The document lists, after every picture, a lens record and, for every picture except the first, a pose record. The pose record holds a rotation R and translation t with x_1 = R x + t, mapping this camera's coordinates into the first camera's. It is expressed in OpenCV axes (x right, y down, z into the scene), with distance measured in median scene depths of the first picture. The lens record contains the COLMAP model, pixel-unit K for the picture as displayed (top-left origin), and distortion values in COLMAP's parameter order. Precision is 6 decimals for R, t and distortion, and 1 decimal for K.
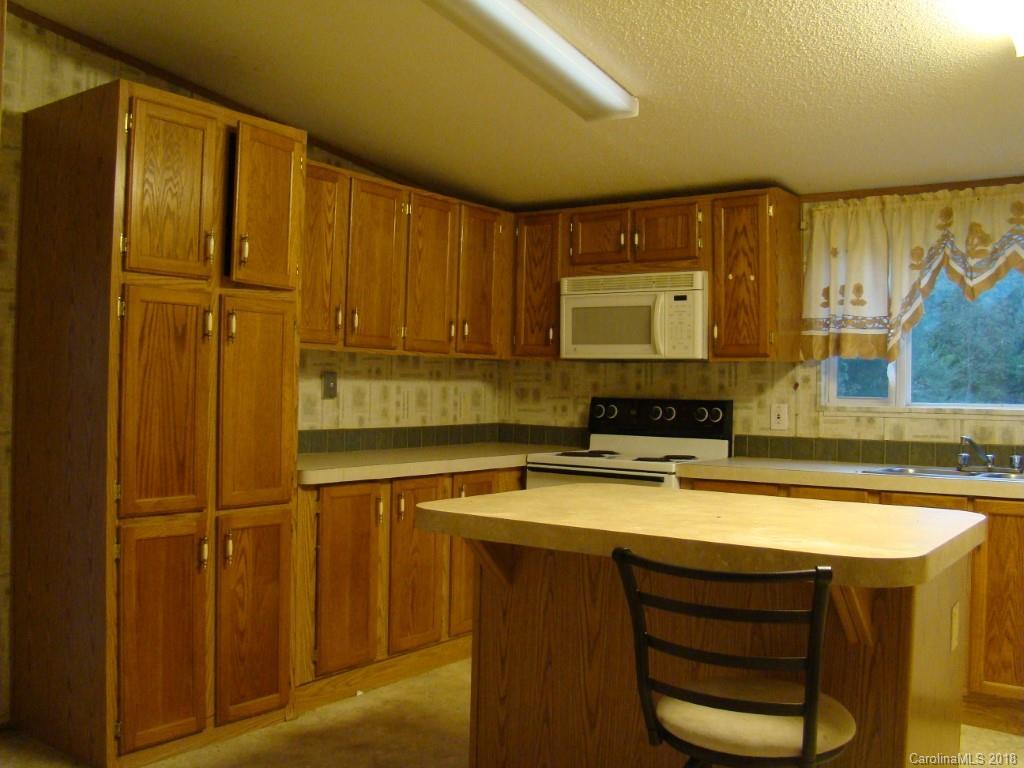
lens RADIAL K [[970.0, 0, 511.3], [0, 970.0, 389.7], [0, 0, 1]] dist [-0.169266, 0.105391]
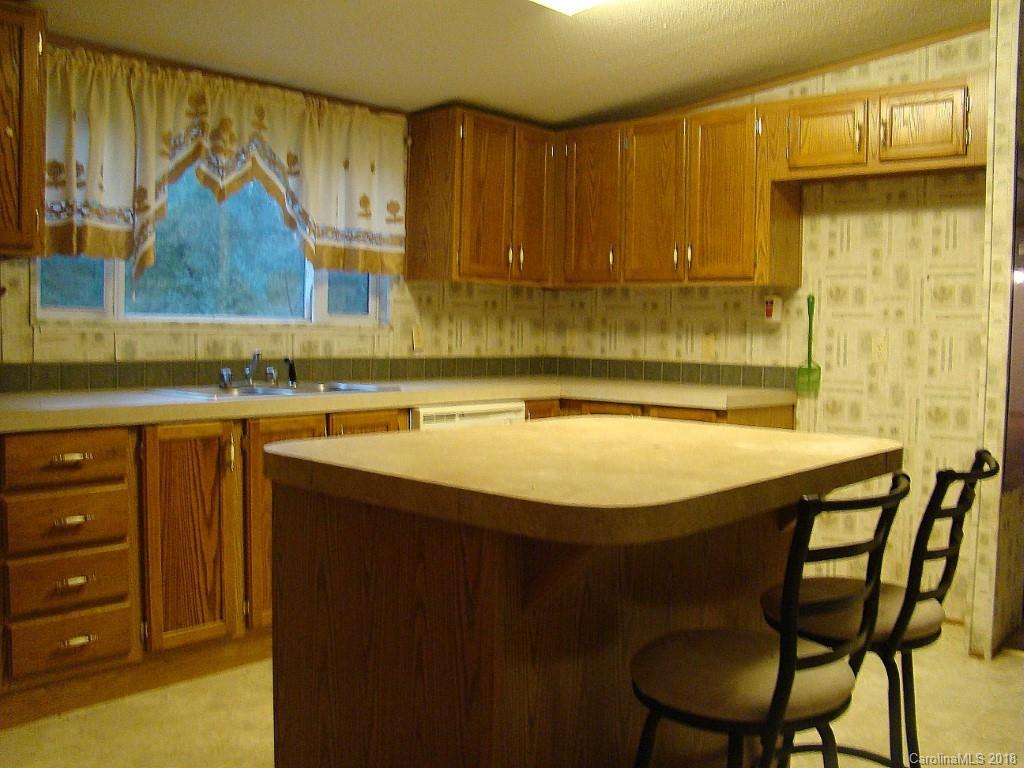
lens RADIAL K [[970.0, 0, 511.3], [0, 970.0, 389.7], [0, 0, 1]] dist [-0.169266, 0.105391]
pose [[0.093842, -0.079417, 0.992415, -0.373079], [-0.022638, 0.996385, 0.081875, 0.003797], [-0.995330, -0.030150, 0.091705, 0.564888]]
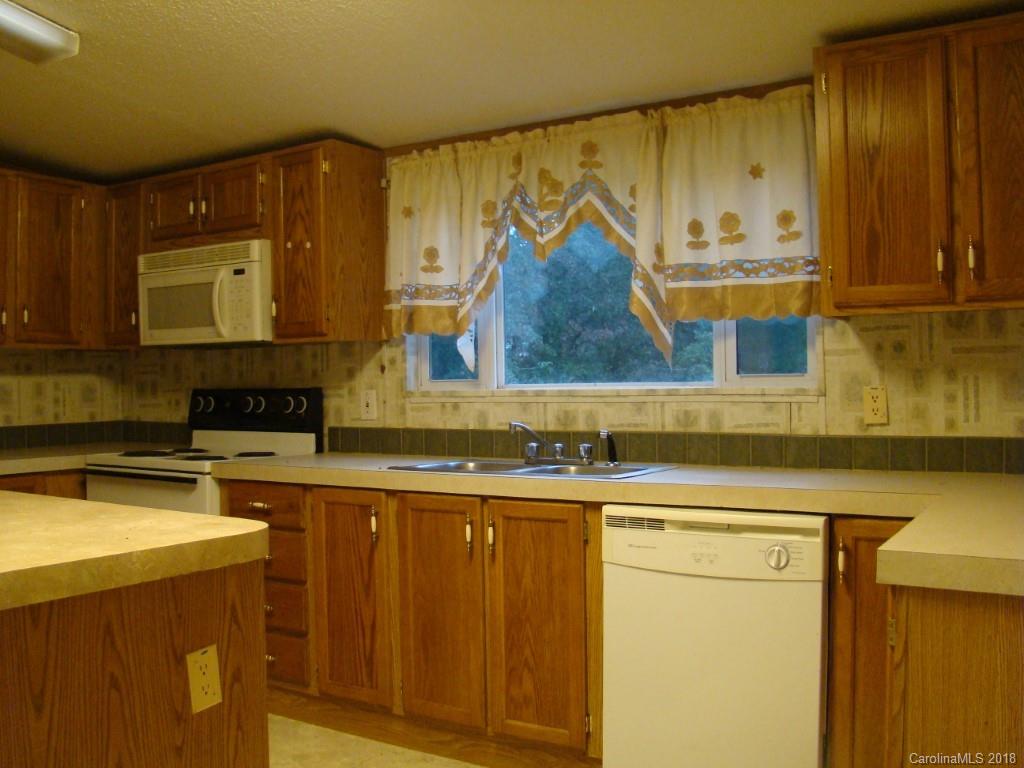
lens RADIAL K [[970.0, 0, 511.3], [0, 970.0, 389.7], [0, 0, 1]] dist [-0.169266, 0.105391]
pose [[0.996873, -0.028058, 0.073878, 0.356483], [0.027689, 0.999598, 0.006020, 0.013105], [-0.074017, -0.003955, 0.997249, 0.120028]]
